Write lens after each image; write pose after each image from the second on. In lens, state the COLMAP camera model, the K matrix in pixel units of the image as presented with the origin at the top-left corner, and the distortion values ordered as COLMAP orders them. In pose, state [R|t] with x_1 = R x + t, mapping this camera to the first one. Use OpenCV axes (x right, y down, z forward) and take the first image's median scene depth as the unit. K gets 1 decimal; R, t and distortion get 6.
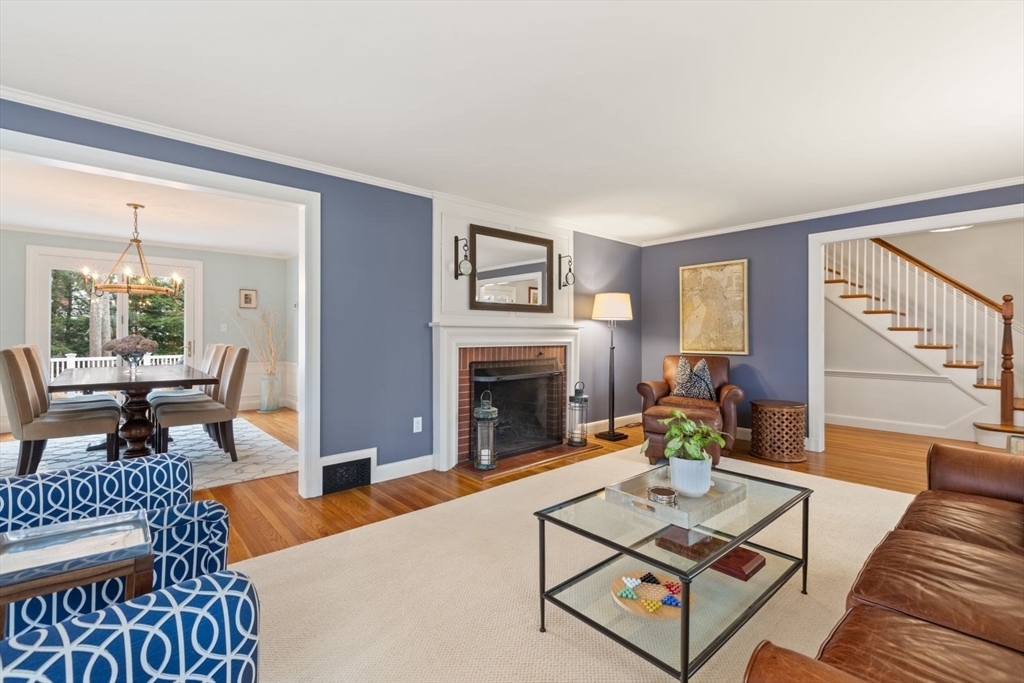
lens RADIAL K [[458.0, 0, 510.8], [0, 458.0, 336.3], [0, 0, 1]] dist [-0.002590, 0.000095]
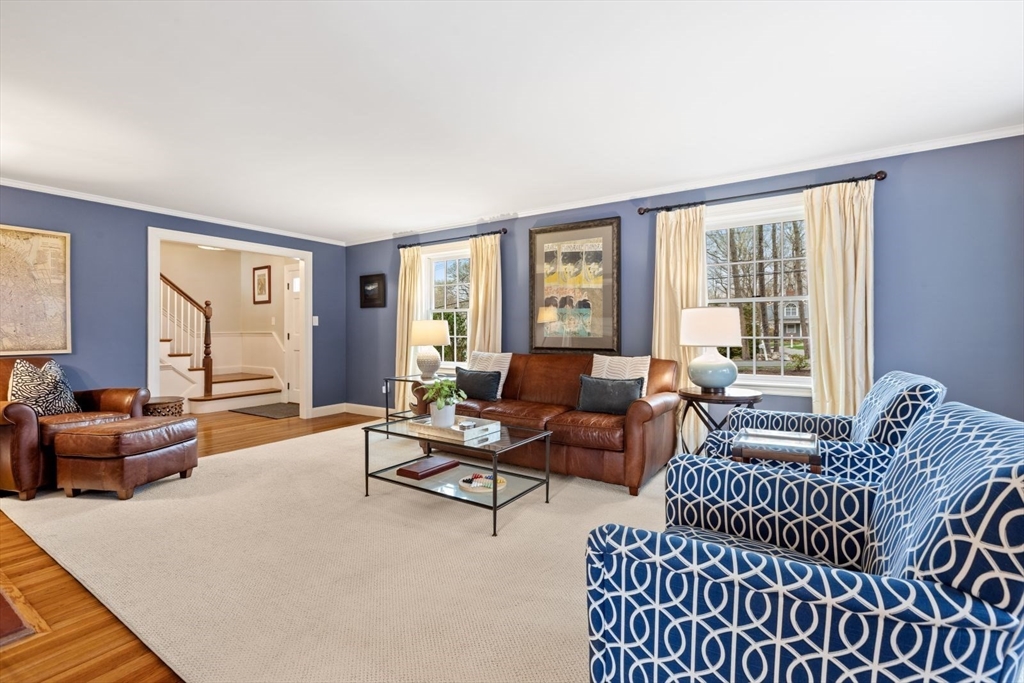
lens RADIAL K [[458.0, 0, 512.2], [0, 458.0, 336.1], [0, 0, 1]] dist [-0.002590, 0.000095]
pose [[-0.261884, -0.008822, 0.965059, -0.461581], [0.004260, 0.999938, 0.010297, 0.005252], [-0.965090, 0.006808, -0.261831, 0.464455]]
